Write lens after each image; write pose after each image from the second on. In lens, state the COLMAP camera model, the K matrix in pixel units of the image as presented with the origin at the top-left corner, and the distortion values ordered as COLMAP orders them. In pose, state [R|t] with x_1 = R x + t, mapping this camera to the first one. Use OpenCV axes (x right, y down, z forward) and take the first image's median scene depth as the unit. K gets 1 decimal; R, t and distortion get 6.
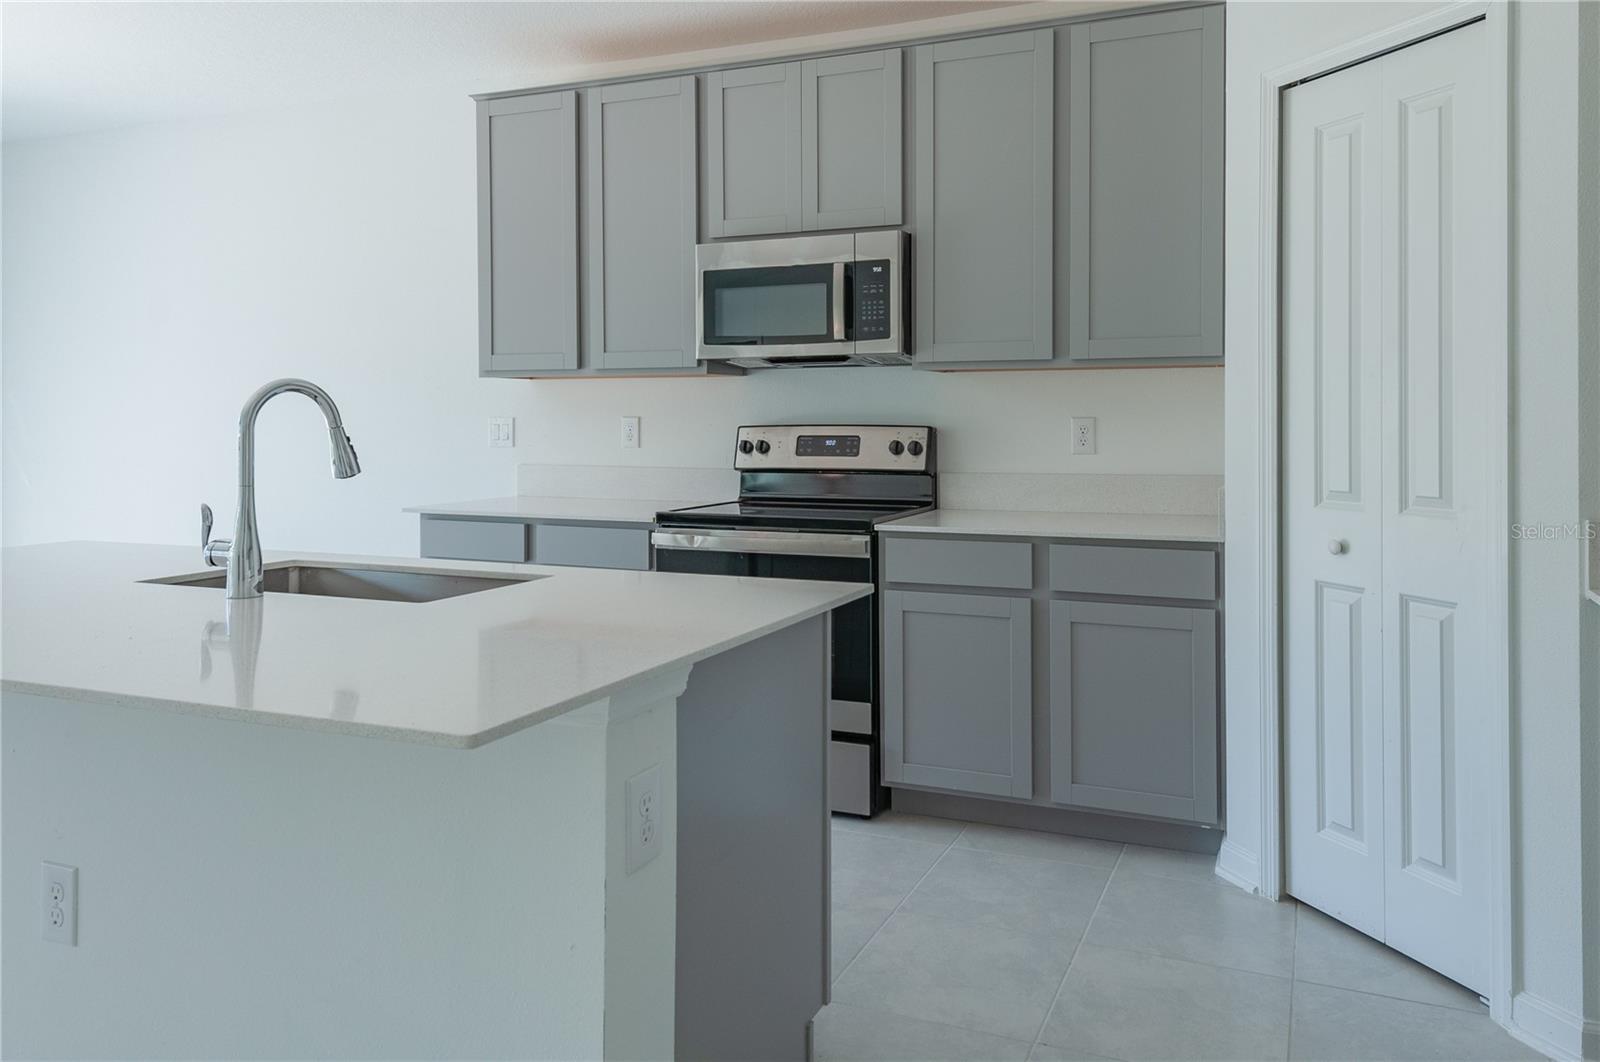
lens RADIAL K [[1128.1, 0, 860.2], [0, 1128.1, 424.3], [0, 0, 1]] dist [0.027136, -0.003683]
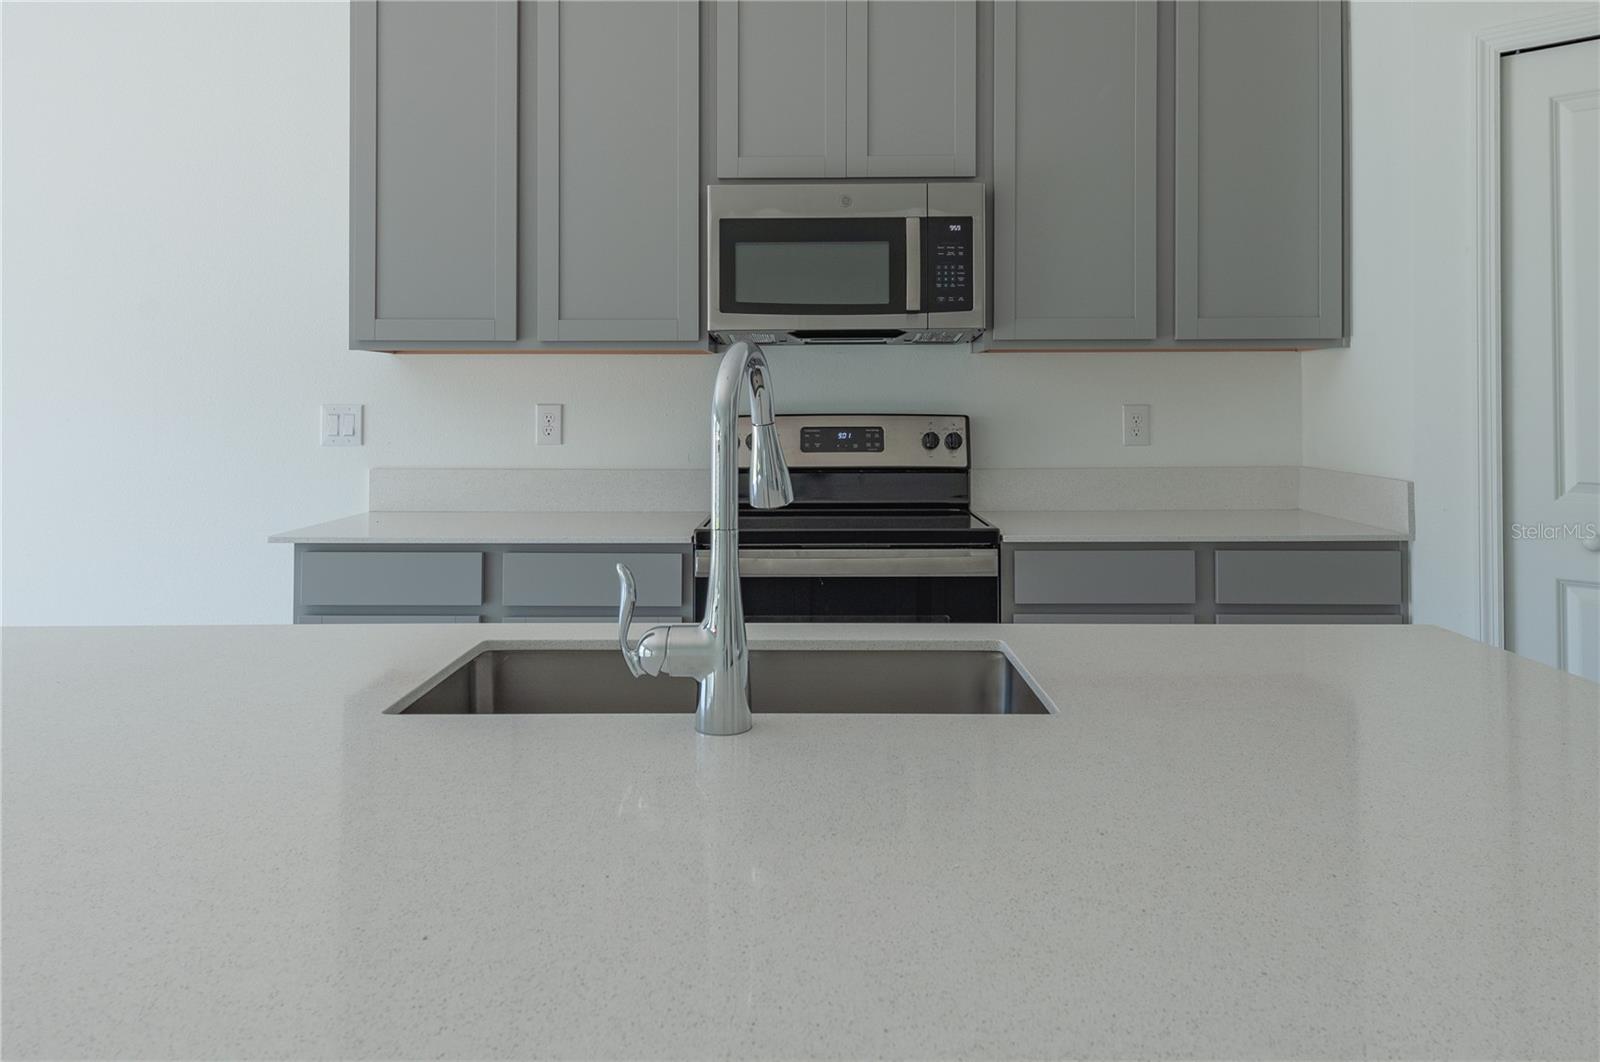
lens RADIAL K [[1147.2, 0, 806.1], [0, 1147.2, 401.7], [0, 0, 1]] dist [0.029903, -0.029179]
pose [[0.930455, -0.000346, 0.366406, -0.383681], [0.002576, 0.999981, -0.005596, -0.004094], [-0.366397, 0.006151, 0.930438, 0.242476]]
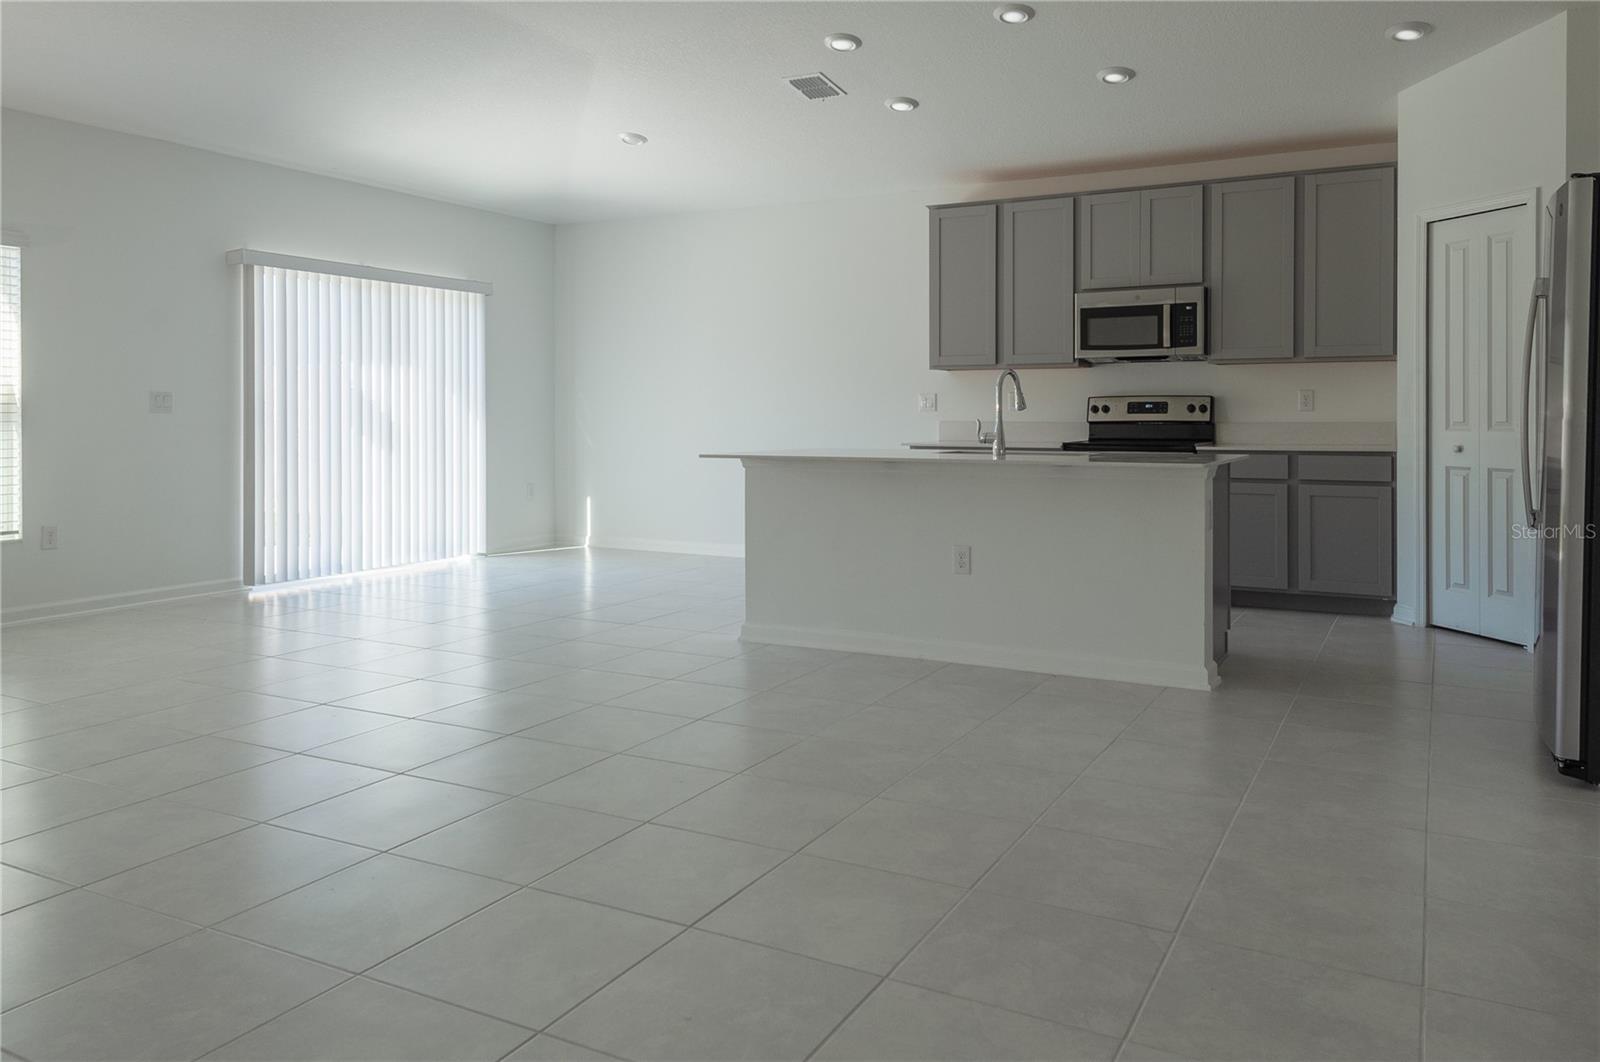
lens RADIAL K [[1153.6, 0, 826.3], [0, 1153.6, 419.5], [0, 0, 1]] dist [0.033796, -0.032364]
pose [[0.994404, 0.000590, -0.105640, -0.351931], [-0.000487, 0.999999, 0.001003, 0.037872], [0.105641, -0.000946, 0.994404, -0.865642]]
